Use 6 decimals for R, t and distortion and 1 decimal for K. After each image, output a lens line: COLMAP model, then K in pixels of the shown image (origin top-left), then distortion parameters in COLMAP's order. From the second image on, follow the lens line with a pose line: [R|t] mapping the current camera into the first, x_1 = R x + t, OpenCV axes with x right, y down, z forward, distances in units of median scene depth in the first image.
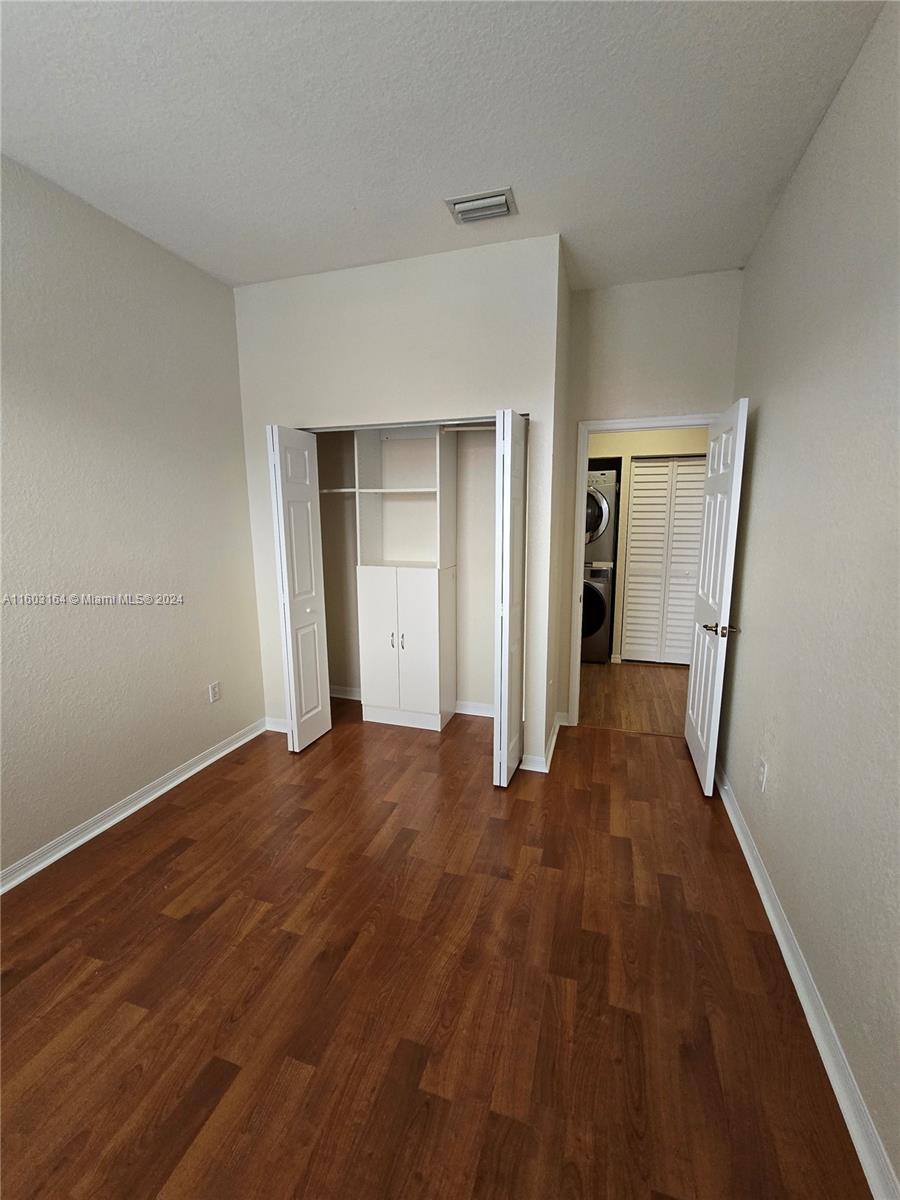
lens RADIAL K [[490.1, 0, 453.3], [0, 490.1, 599.8], [0, 0, 1]] dist [-0.003438, -0.000112]
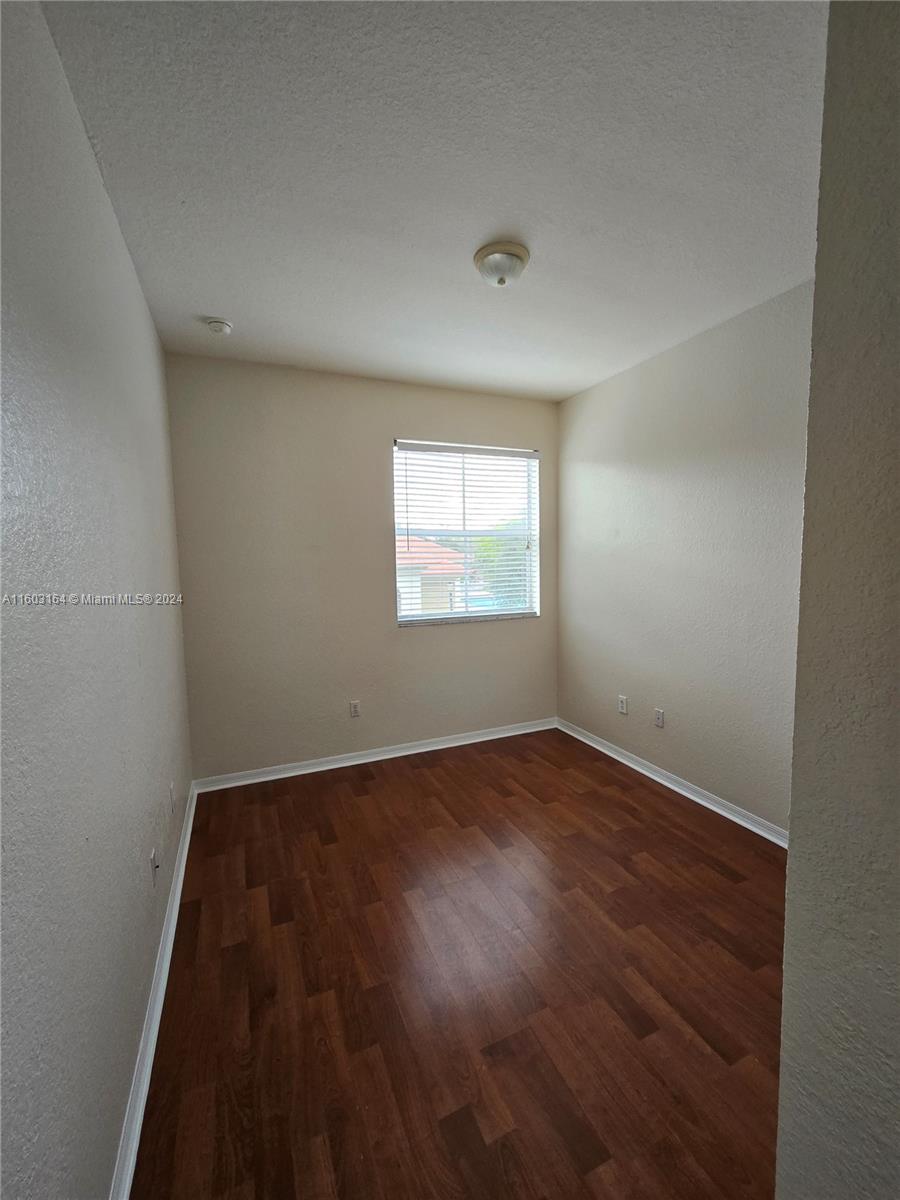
lens RADIAL K [[490.1, 0, 449.9], [0, 490.1, 598.6], [0, 0, 1]] dist [-0.003438, -0.000112]
pose [[-0.755454, 0.073598, -0.651055, 0.771123], [-0.094956, 0.970882, 0.219934, -0.353290], [0.648285, 0.227971, -0.726468, 1.746538]]
